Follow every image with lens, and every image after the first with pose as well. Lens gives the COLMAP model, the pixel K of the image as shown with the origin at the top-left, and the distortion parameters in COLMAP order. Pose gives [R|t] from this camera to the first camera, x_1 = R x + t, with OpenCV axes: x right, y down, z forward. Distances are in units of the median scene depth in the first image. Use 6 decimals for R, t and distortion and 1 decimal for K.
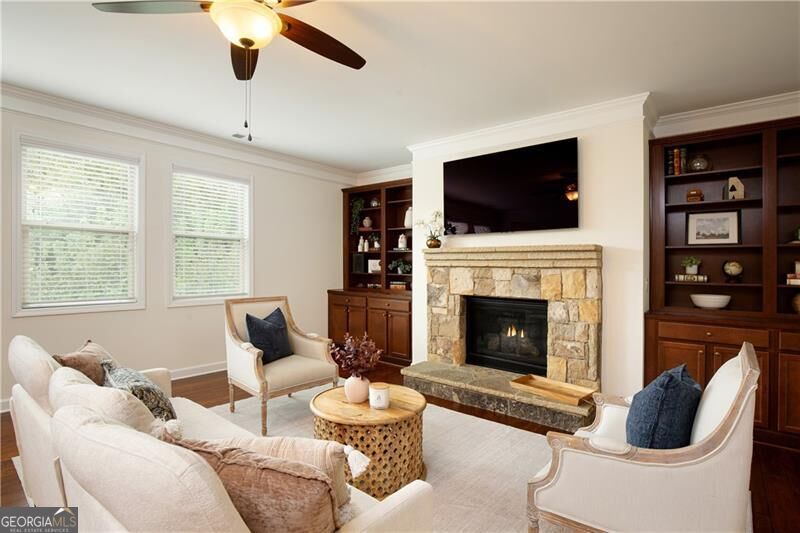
lens RADIAL K [[397.6, 0, 398.0], [0, 397.6, 260.5], [0, 0, 1]] dist [-0.018406, 0.000022]
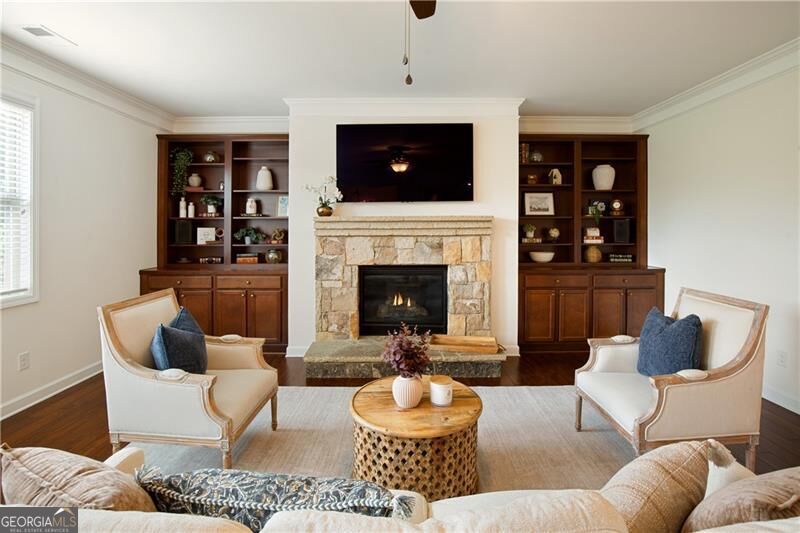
lens RADIAL K [[391.6, 0, 392.7], [0, 391.6, 217.3], [0, 0, 1]] dist [-0.027622, -0.000077]
pose [[0.771936, -0.001119, 0.635699, -0.418271], [0.004176, 0.999986, -0.003311, -0.028900], [-0.635686, 0.005210, 0.771930, 0.238265]]
